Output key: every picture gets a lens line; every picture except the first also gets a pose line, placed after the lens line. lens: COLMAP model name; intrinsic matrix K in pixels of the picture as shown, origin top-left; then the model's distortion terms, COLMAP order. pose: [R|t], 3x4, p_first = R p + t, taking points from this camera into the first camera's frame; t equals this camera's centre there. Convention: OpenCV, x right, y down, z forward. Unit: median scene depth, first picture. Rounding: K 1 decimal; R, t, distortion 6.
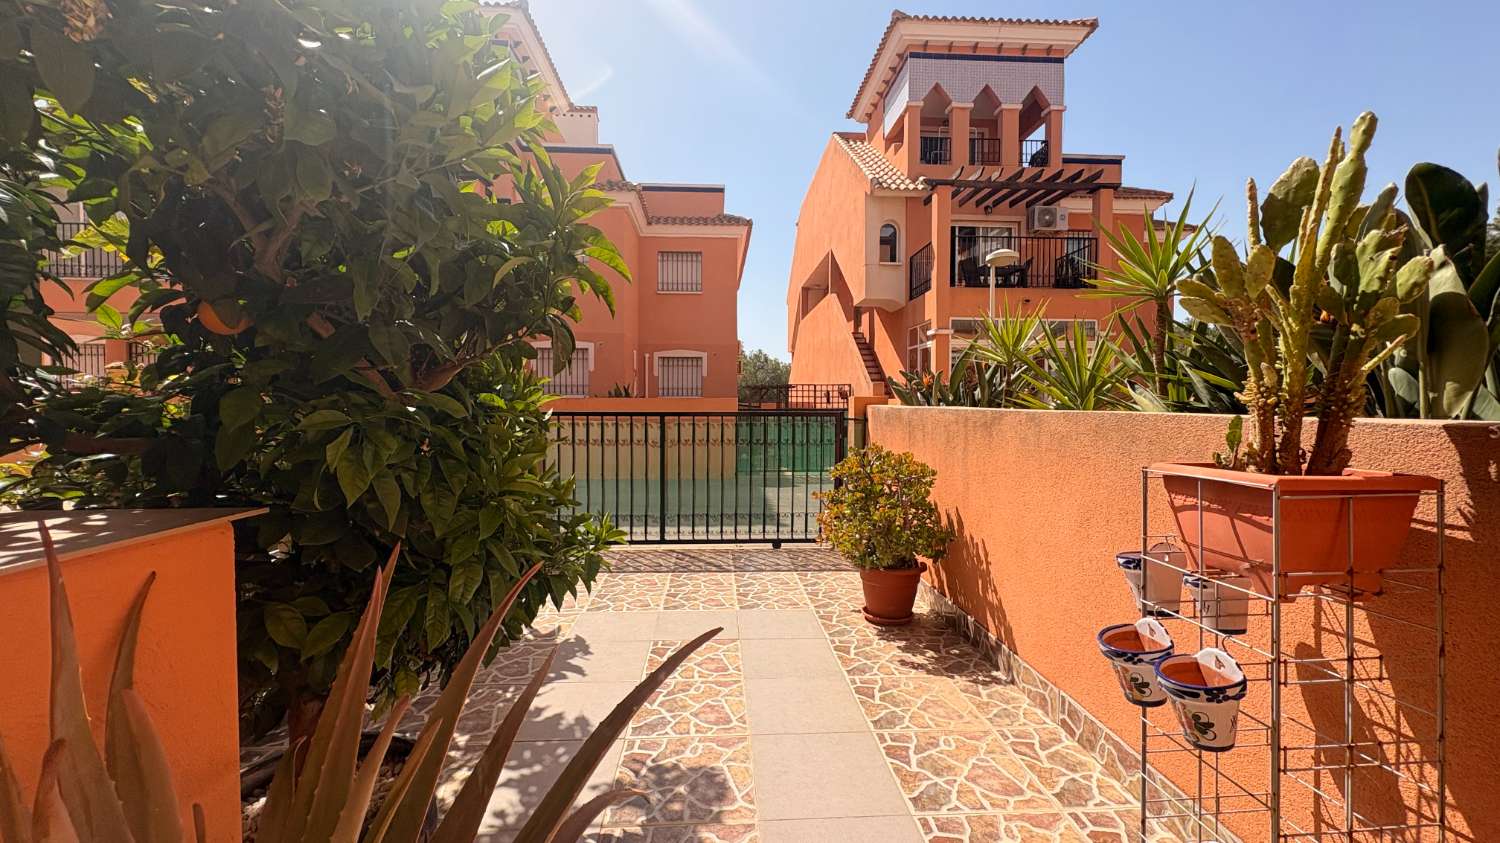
lens RADIAL K [[596.5, 0, 748.7], [0, 596.5, 421.1], [0, 0, 1]] dist [-0.001743, 0.000263]
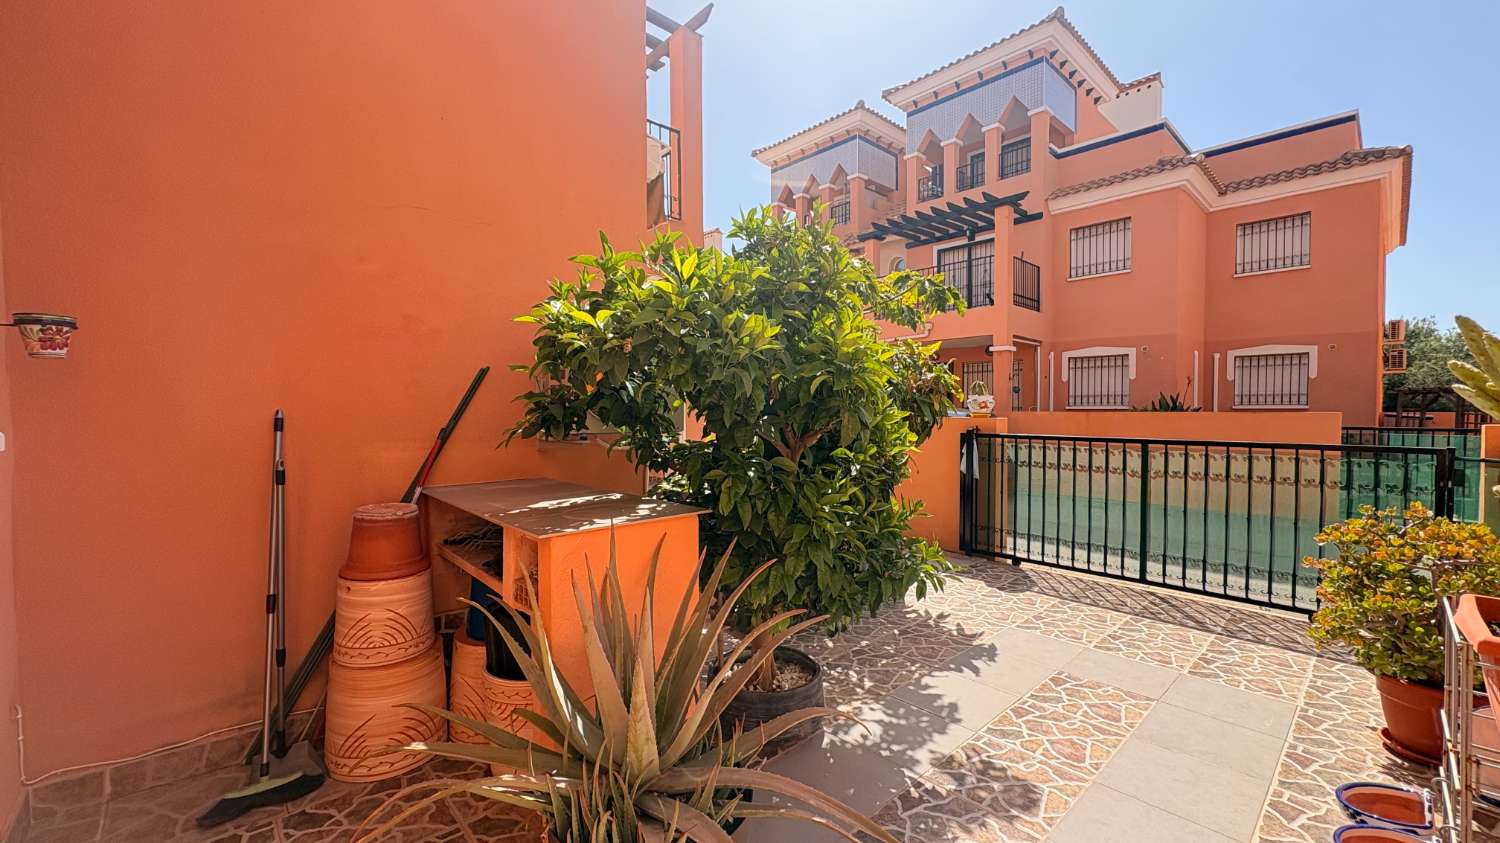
lens RADIAL K [[596.5, 0, 748.7], [0, 596.5, 421.1], [0, 0, 1]] dist [-0.001743, 0.000263]
pose [[0.635512, 0.014170, -0.771961, 0.234177], [-0.018649, 0.999822, 0.003000, -0.046334], [0.771866, 0.012490, 0.635663, -0.064075]]
